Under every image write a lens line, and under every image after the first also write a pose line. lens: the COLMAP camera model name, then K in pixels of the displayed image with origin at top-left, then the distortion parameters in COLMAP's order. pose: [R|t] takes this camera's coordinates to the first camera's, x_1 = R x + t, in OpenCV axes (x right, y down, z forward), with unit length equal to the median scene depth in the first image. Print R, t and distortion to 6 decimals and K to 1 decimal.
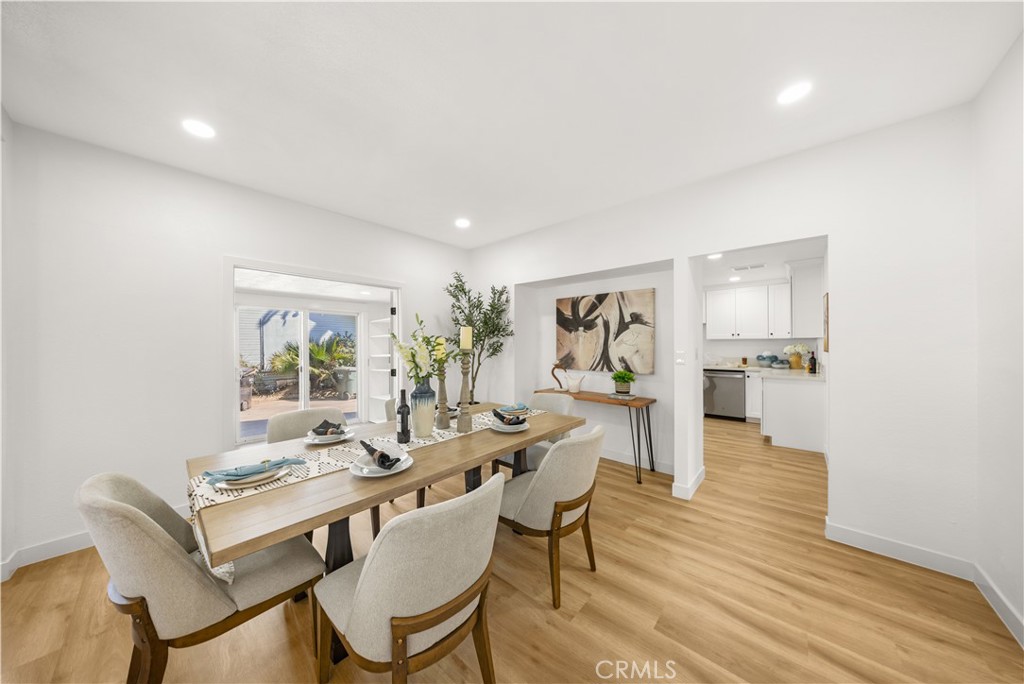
lens RADIAL K [[316.8, 0, 513.0], [0, 316.8, 344.3], [0, 0, 1]] dist [-0.007734, 0.000017]
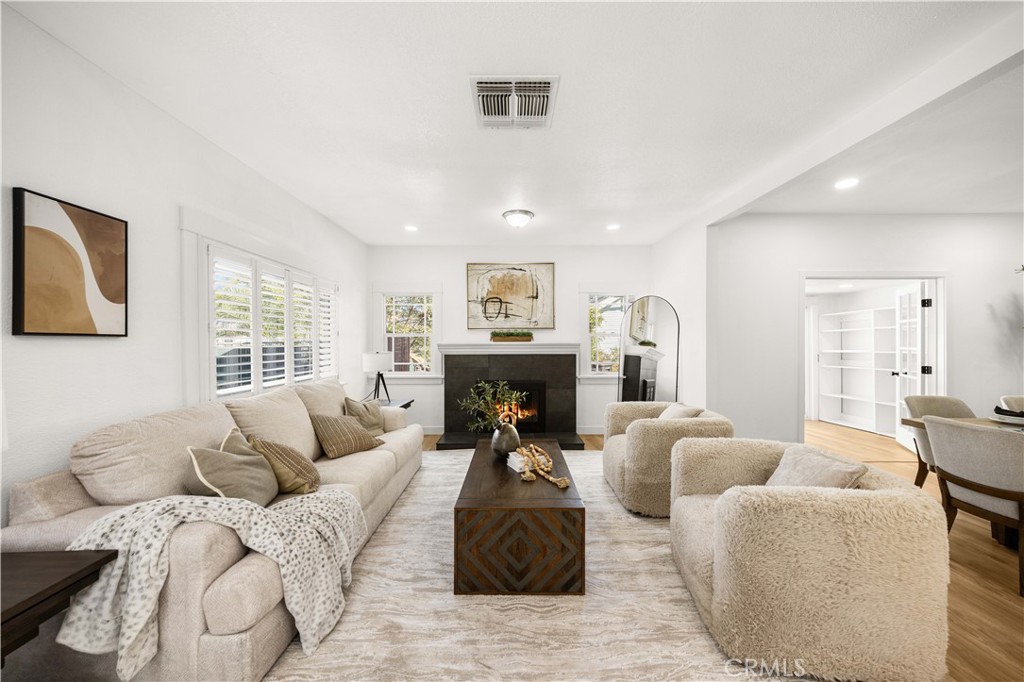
lens RADIAL K [[351.1, 0, 504.8], [0, 351.1, 342.0], [0, 0, 1]] dist [-0.000393, -0.000468]
pose [[0.663656, 0.008199, -0.747993, -0.428156], [-0.000867, 0.999948, 0.010192, -0.000447], [0.748037, -0.006115, 0.663628, -0.586341]]
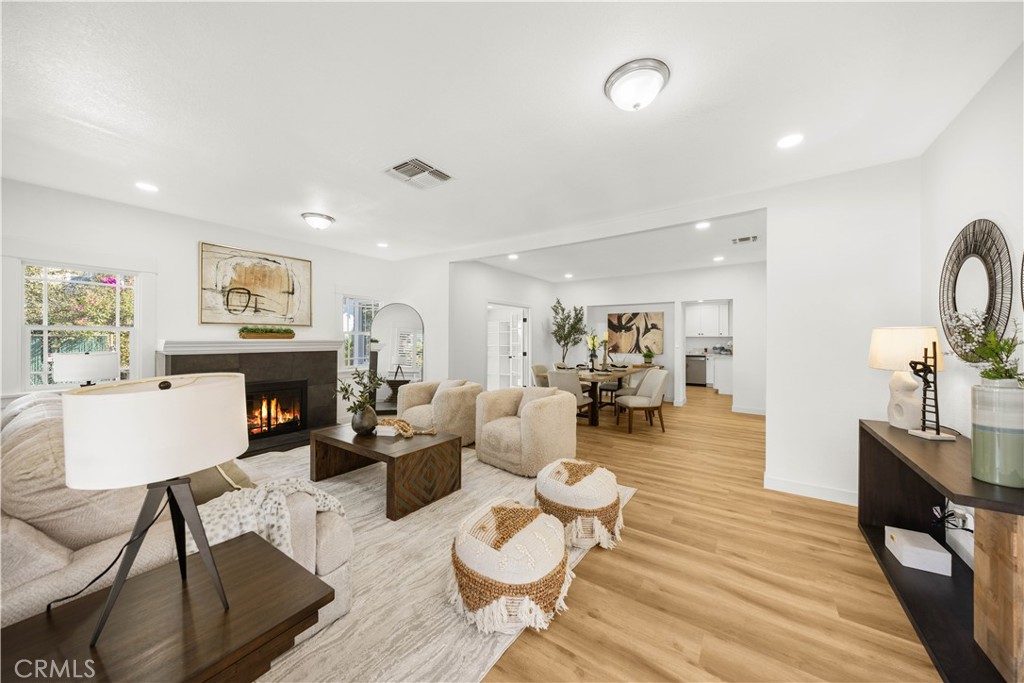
lens RADIAL K [[351.1, 0, 513.3], [0, 351.1, 338.8], [0, 0, 1]] dist [-0.000393, -0.000468]
pose [[0.992772, 0.008212, 0.119738, -0.683869], [-0.008060, 0.999966, -0.001751, 0.007184], [-0.119748, 0.000774, 0.992804, -0.988436]]
